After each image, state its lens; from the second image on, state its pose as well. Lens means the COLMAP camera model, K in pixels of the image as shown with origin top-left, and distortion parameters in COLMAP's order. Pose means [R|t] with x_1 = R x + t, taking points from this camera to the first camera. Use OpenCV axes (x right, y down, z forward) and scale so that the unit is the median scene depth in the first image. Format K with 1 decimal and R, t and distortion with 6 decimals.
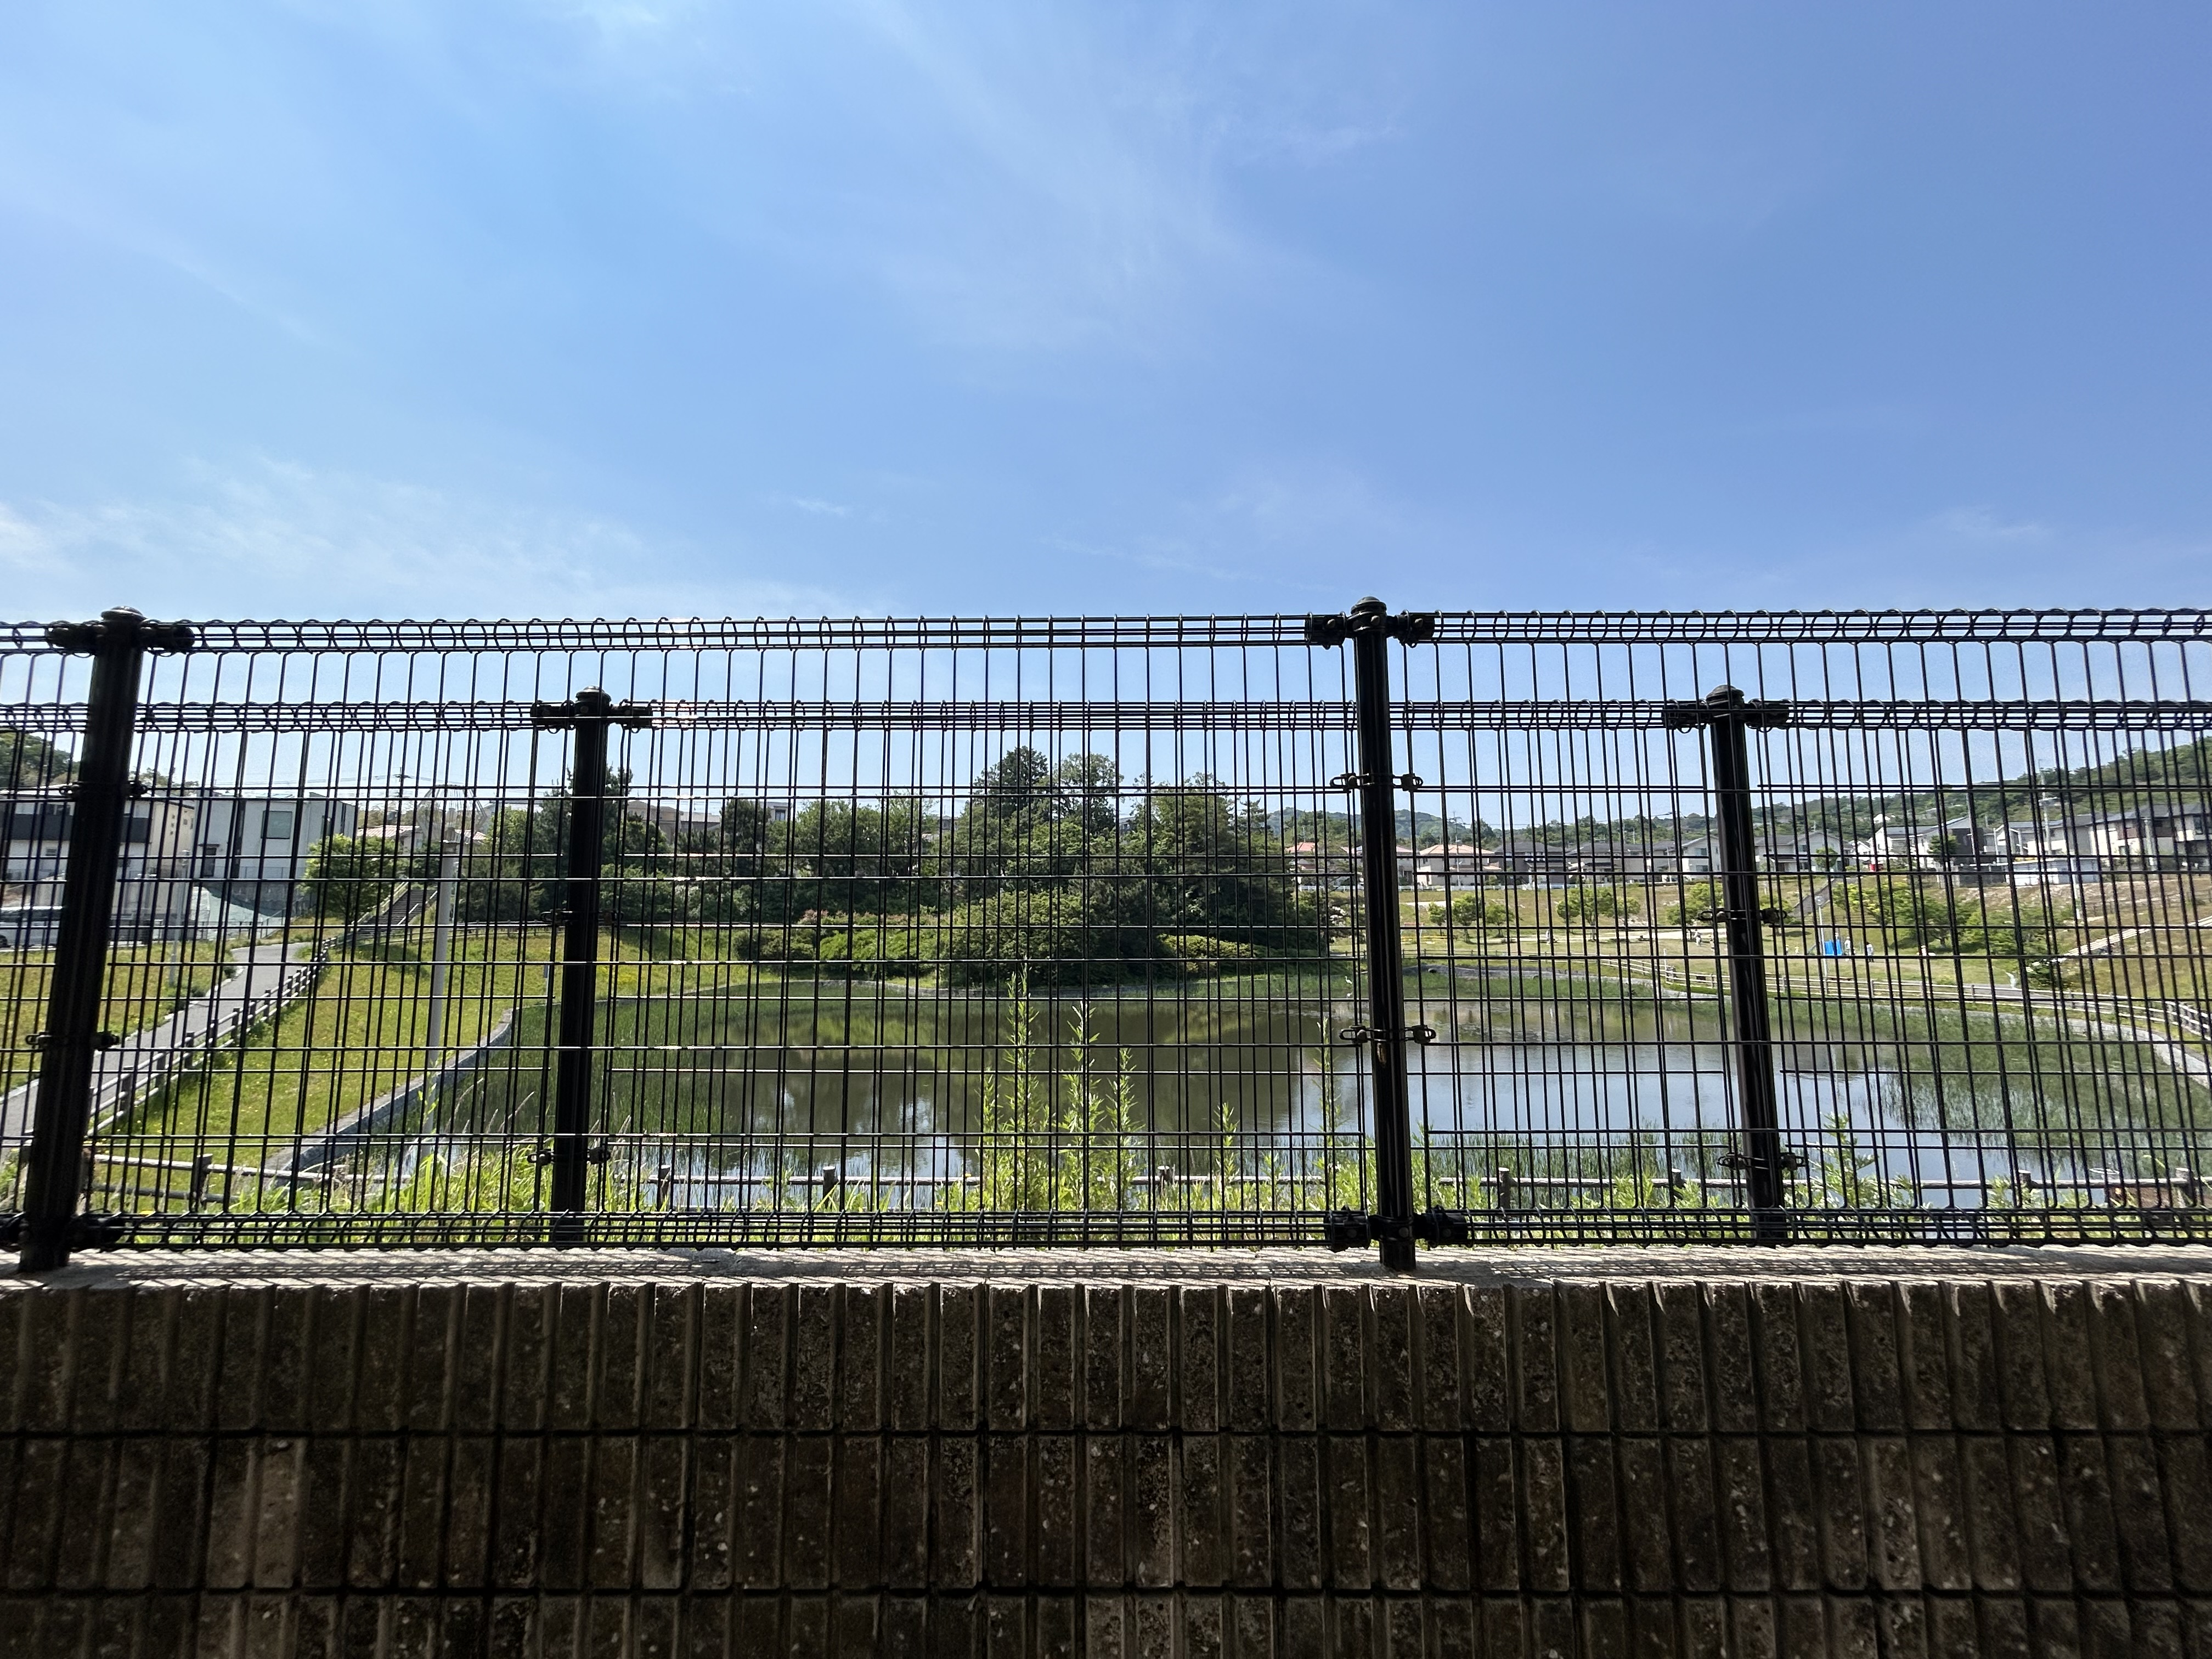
lens RADIAL K [[886.3, 0, 1060.0], [0, 886.3, 827.6], [0, 0, 1]] dist [-0.000960, 0.000026]
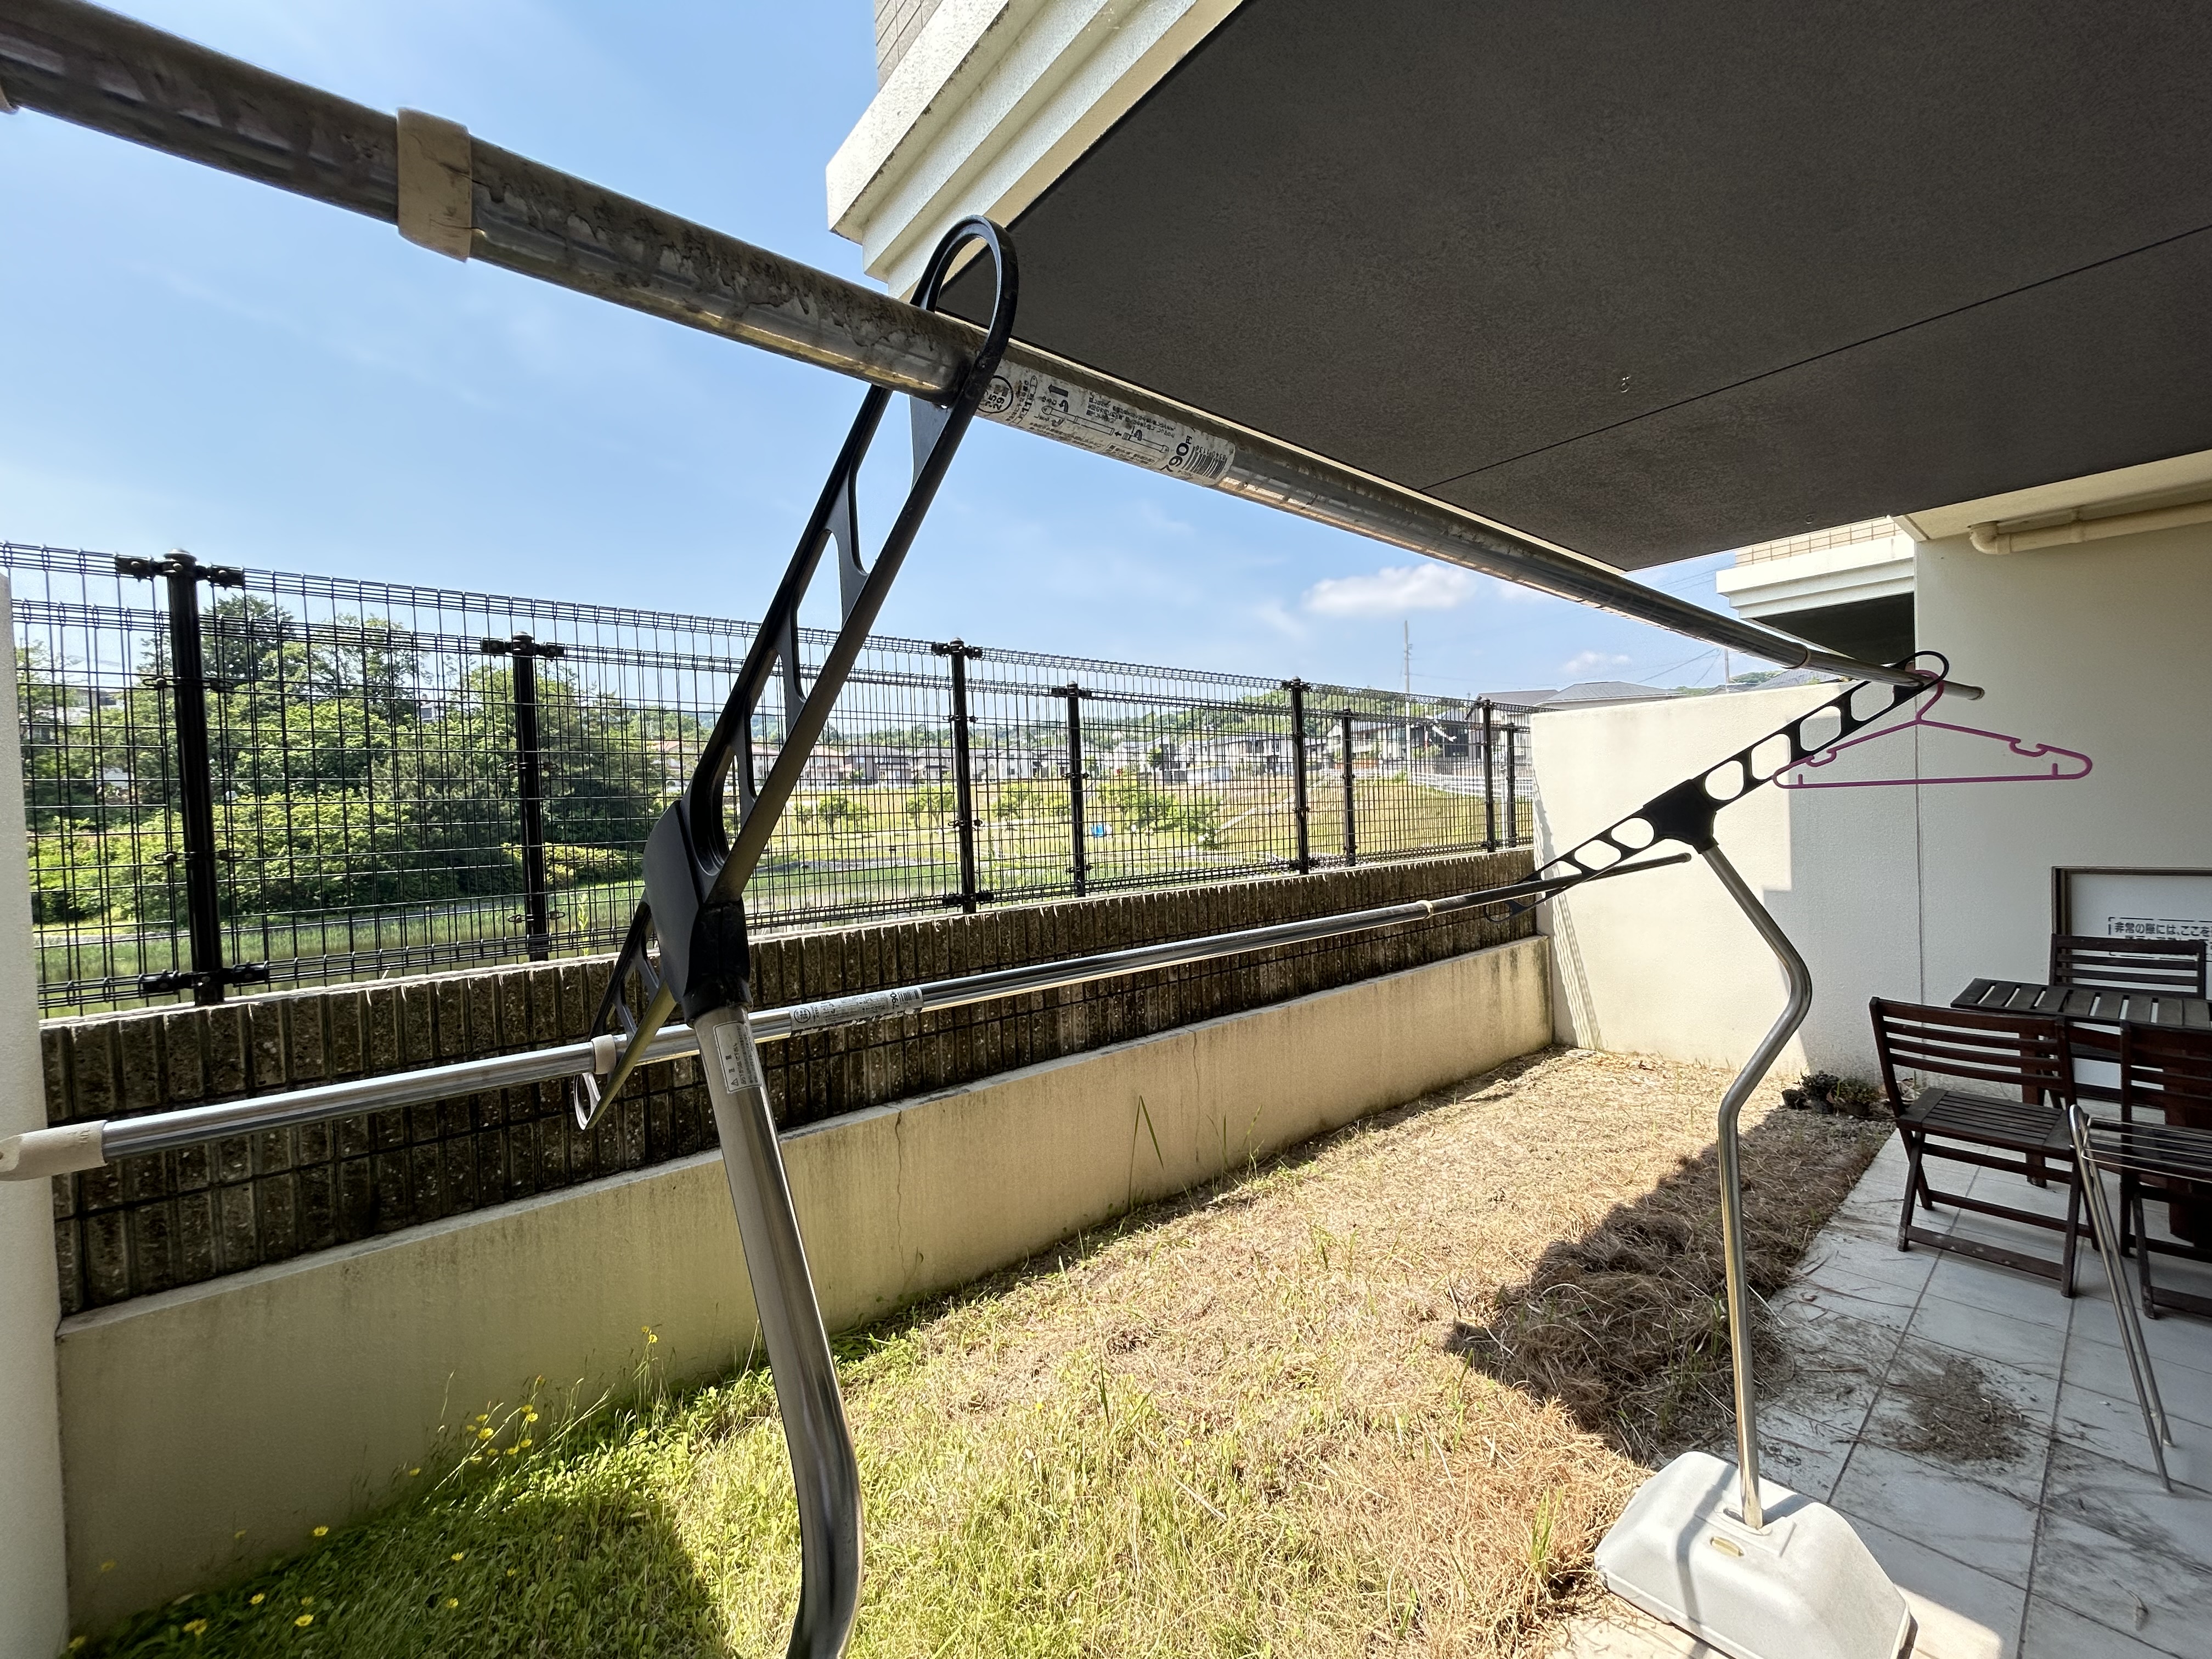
lens RADIAL K [[886.3, 0, 1104.9], [0, 886.3, 827.7], [0, 0, 1]] dist [-0.000960, 0.000026]
pose [[0.749797, -0.035242, 0.660728, -0.813507], [-0.038963, 0.994496, 0.097261, -0.004929], [-0.660519, -0.098670, 0.744297, -0.910712]]
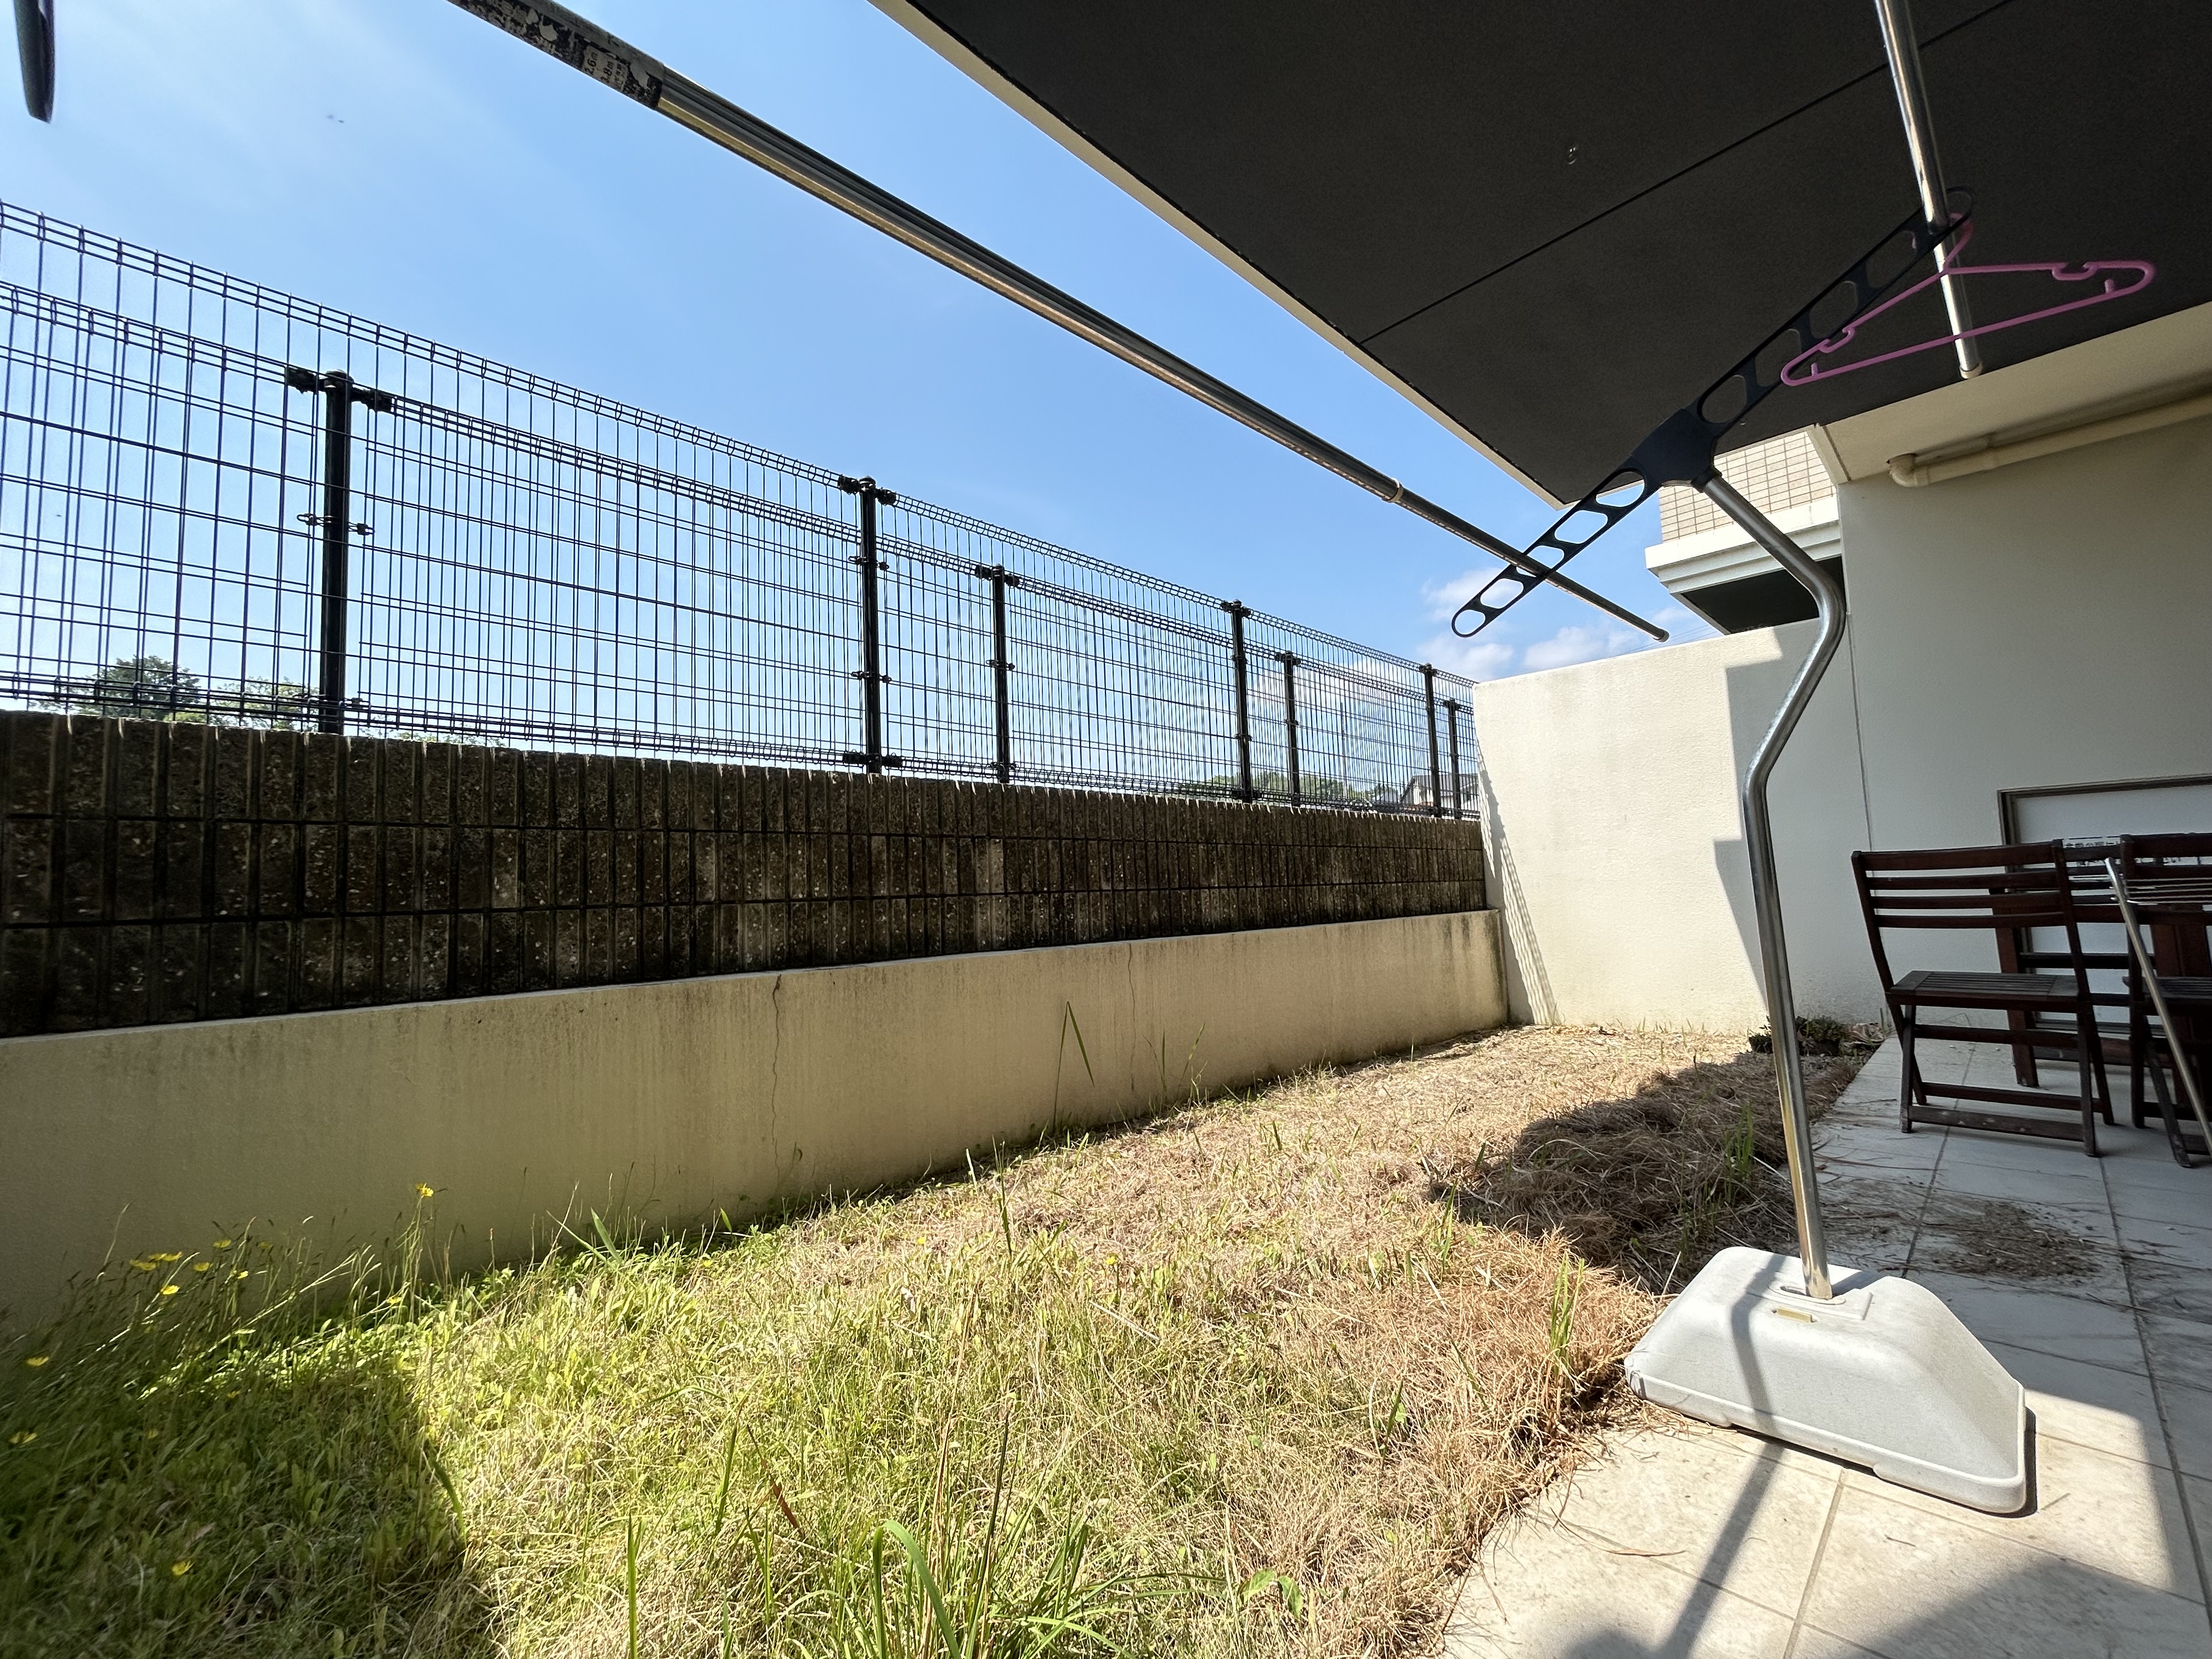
lens RADIAL K [[886.3, 0, 1104.9], [0, 886.3, 826.7], [0, 0, 1]] dist [-0.000960, 0.000026]
pose [[0.707287, 0.031580, 0.706220, -0.640156], [-0.044926, 0.998990, 0.000323, 0.493637], [-0.705497, -0.031956, 0.707992, -0.815892]]
